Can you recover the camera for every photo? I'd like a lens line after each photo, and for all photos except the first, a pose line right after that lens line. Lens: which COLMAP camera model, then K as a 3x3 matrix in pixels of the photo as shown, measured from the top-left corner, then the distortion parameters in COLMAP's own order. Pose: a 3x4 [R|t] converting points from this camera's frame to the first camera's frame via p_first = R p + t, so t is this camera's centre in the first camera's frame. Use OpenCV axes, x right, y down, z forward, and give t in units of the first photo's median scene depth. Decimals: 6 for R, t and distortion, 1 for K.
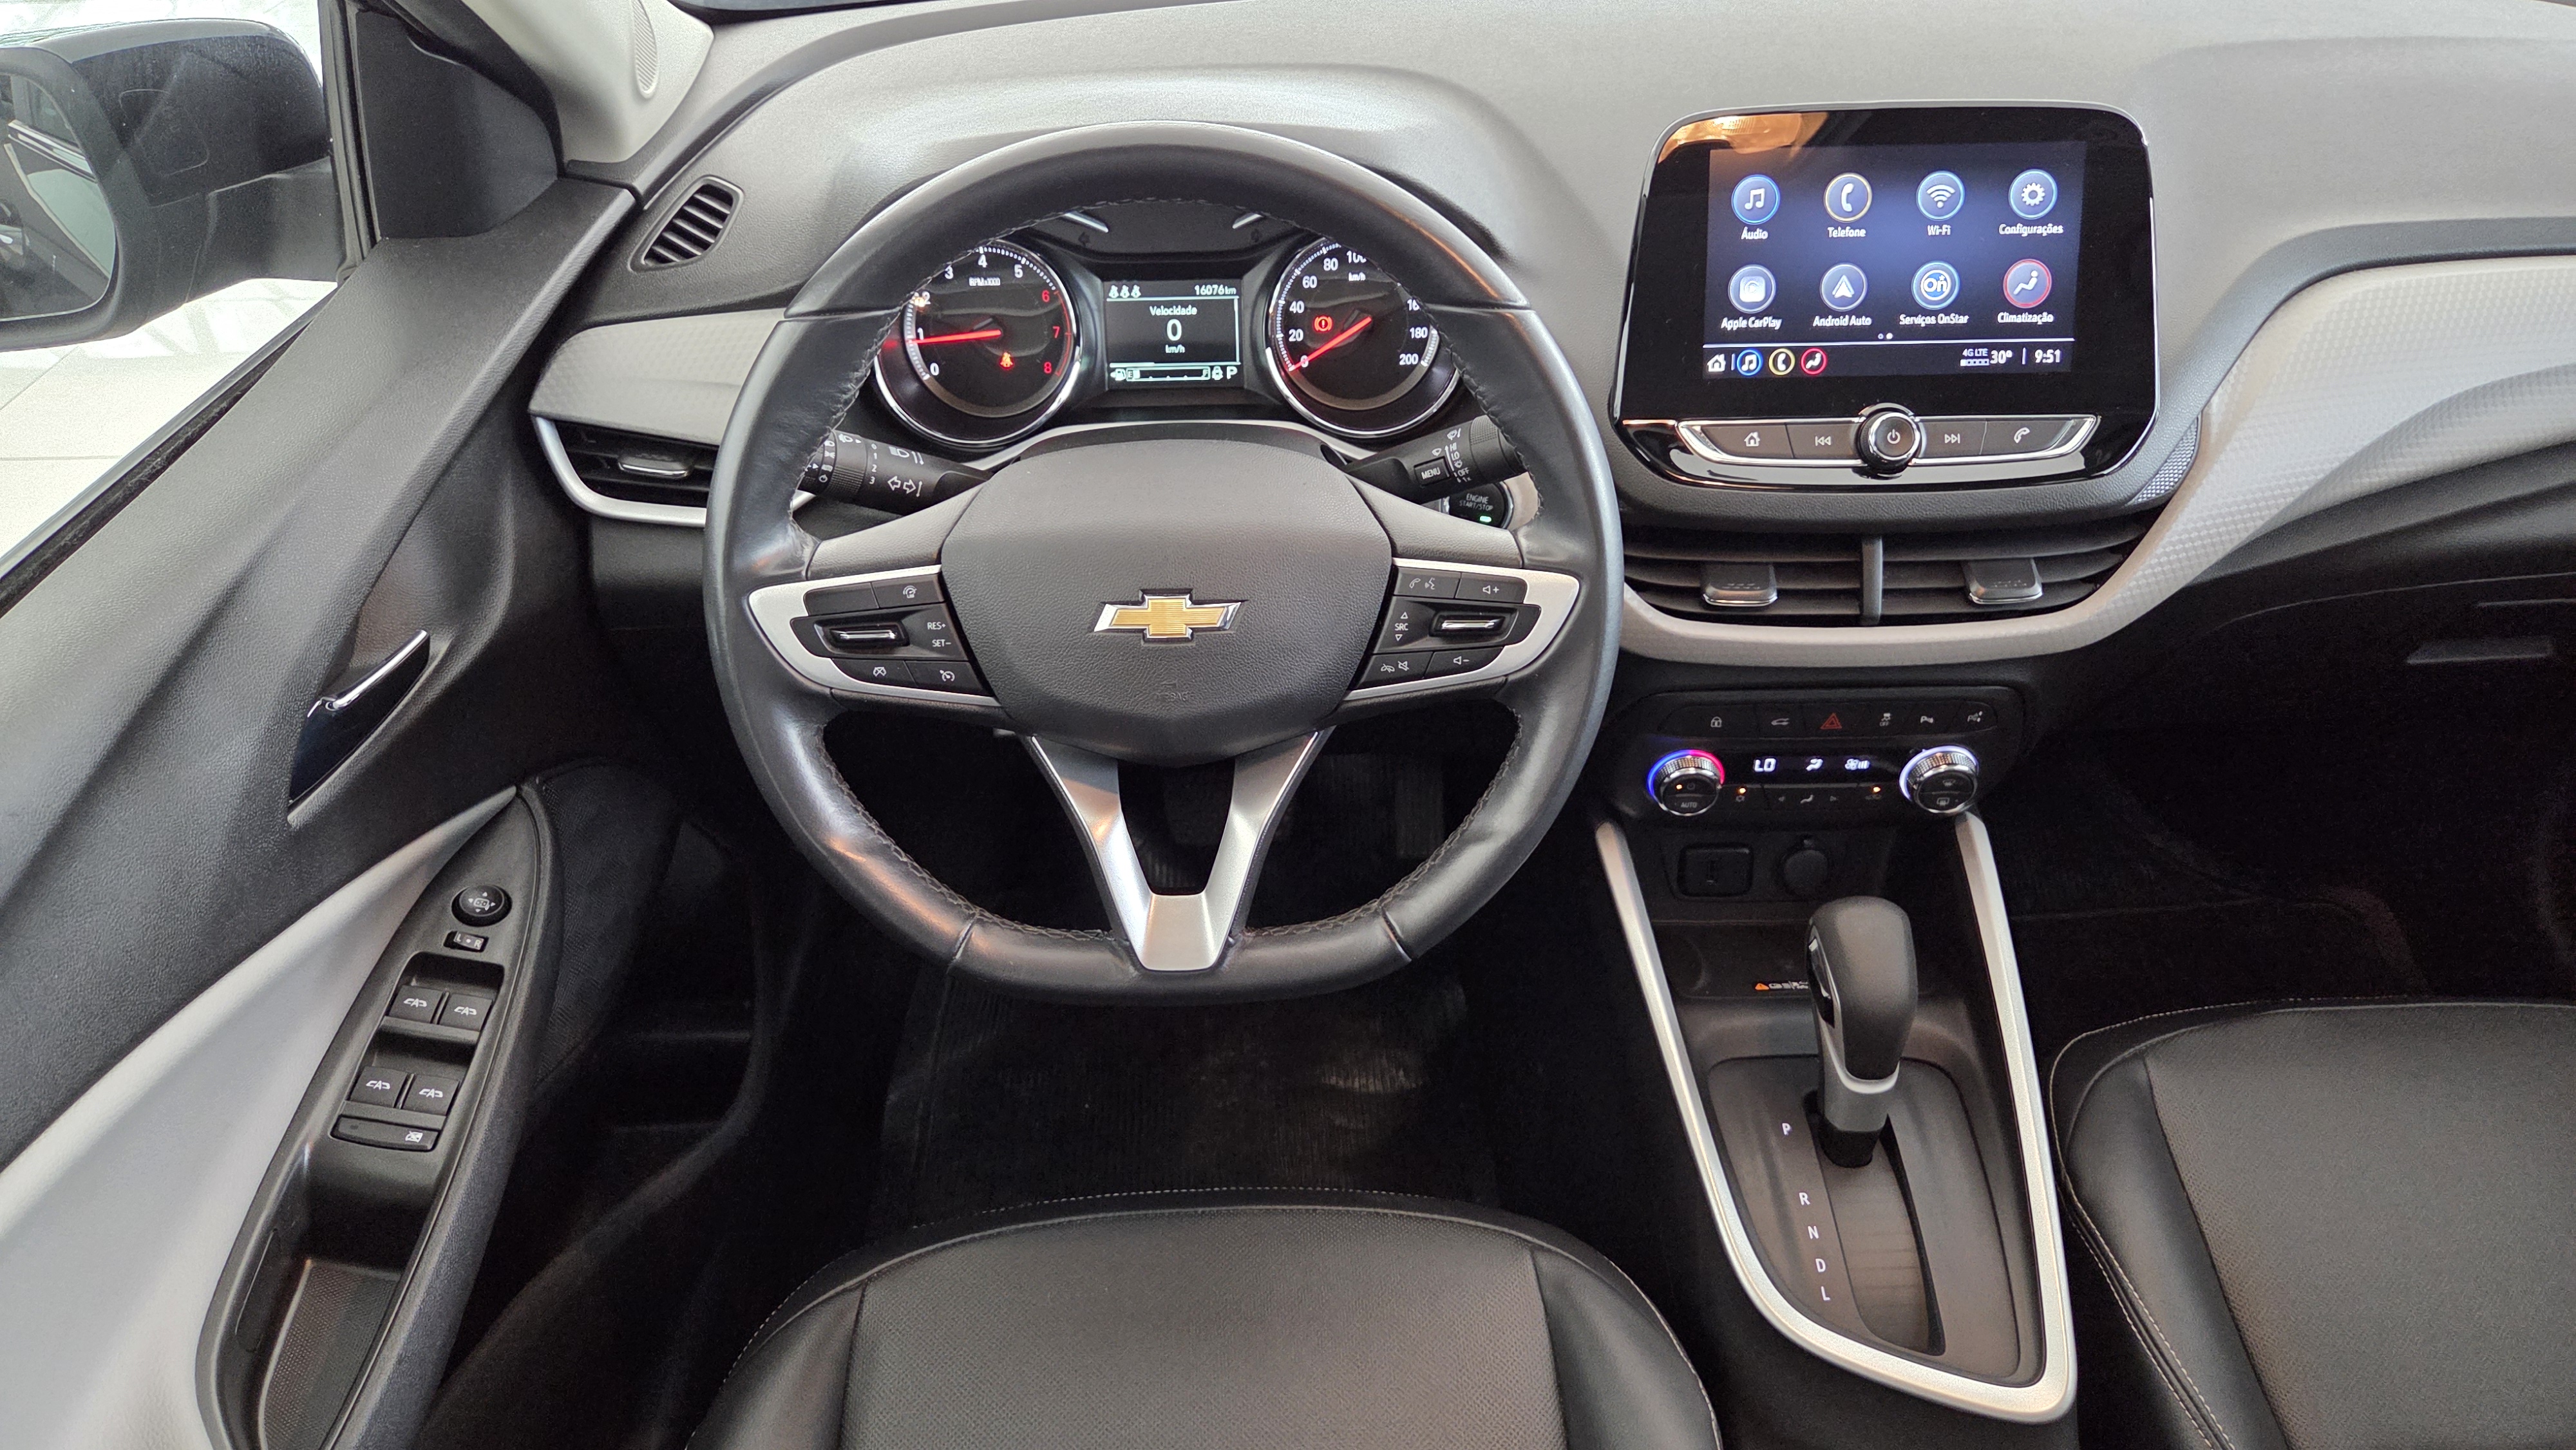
lens RADIAL K [[1742.1, 0, 1274.6], [0, 1742.1, 732.3], [0, 0, 1]] dist [0.062609, -0.065773]
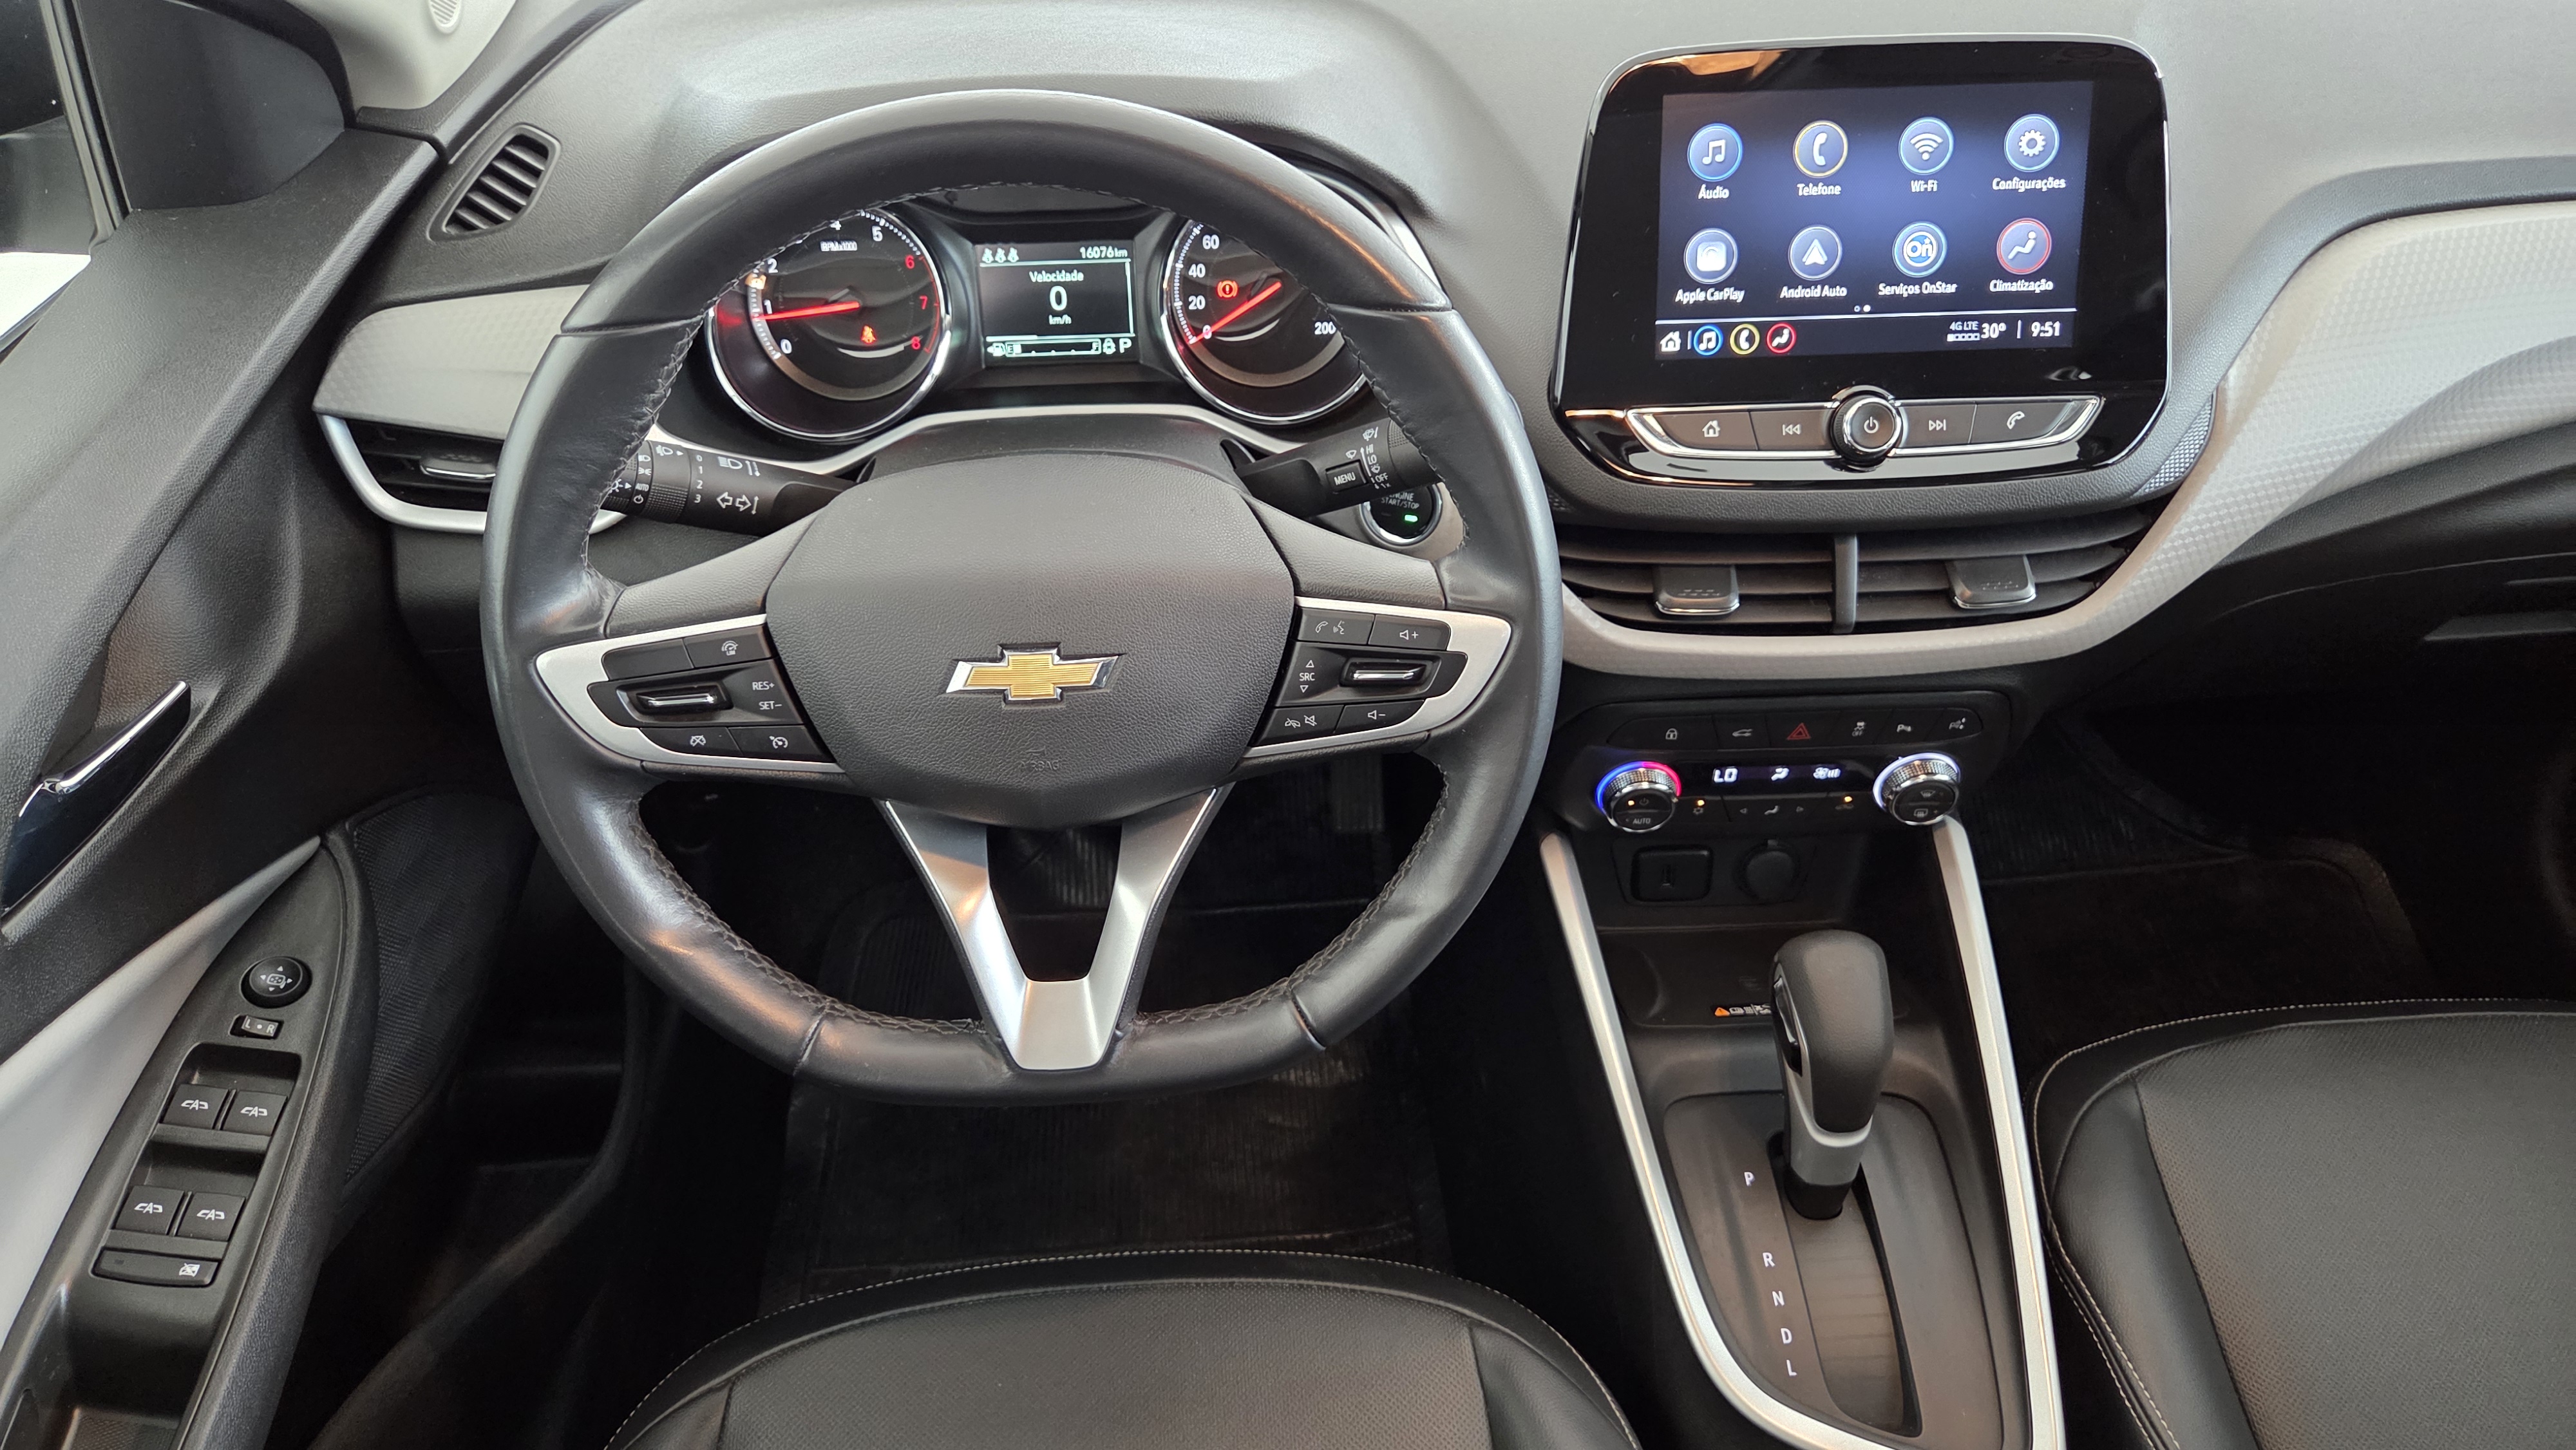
lens RADIAL K [[1746.7, 0, 1261.7], [0, 1746.7, 717.5], [0, 0, 1]] dist [0.054959, -0.056897]
pose [[0.999765, -0.016324, 0.014282, 0.032242], [0.015436, 0.998065, 0.060235, -0.079166], [-0.015238, -0.060000, 0.998082, 0.116502]]
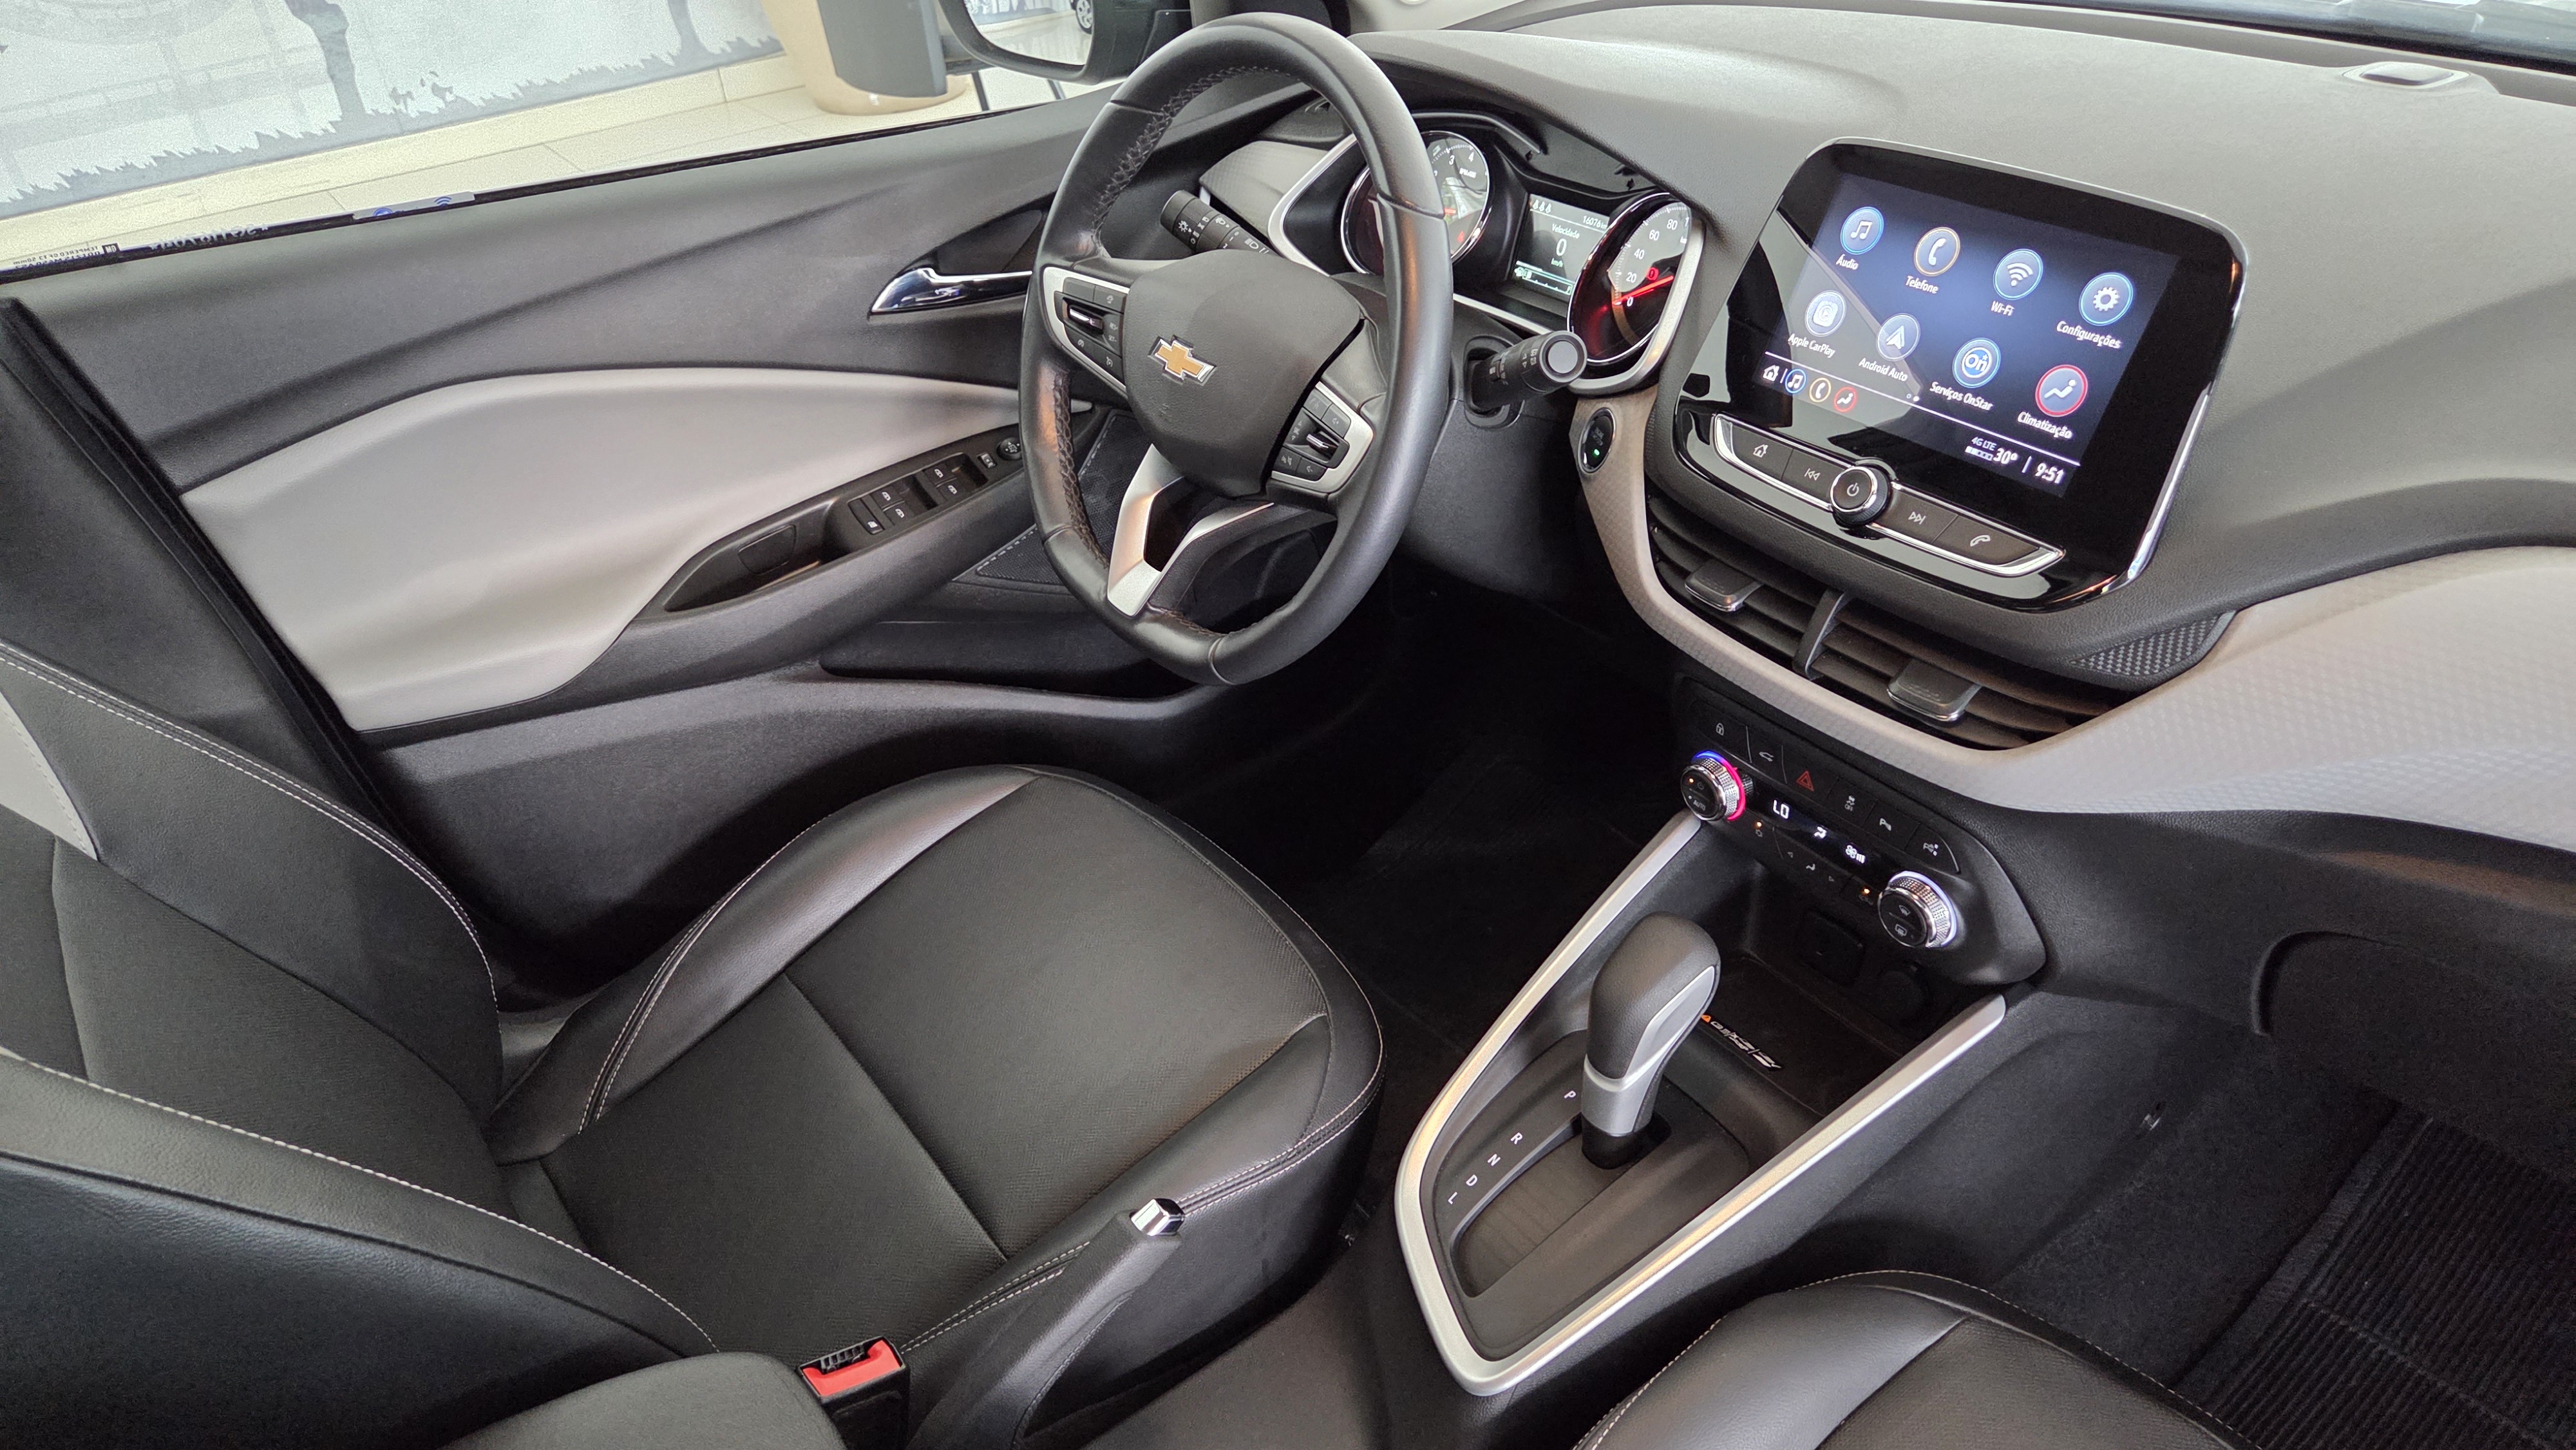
lens RADIAL K [[1752.1, 0, 1242.2], [0, 1752.1, 717.5], [0, 0, 1]] dist [0.065768, -0.071041]
pose [[0.544837, 0.437975, -0.715073, 0.919297], [-0.452970, 0.871356, 0.188564, -0.087320], [0.705670, 0.221170, 0.673137, 0.118579]]
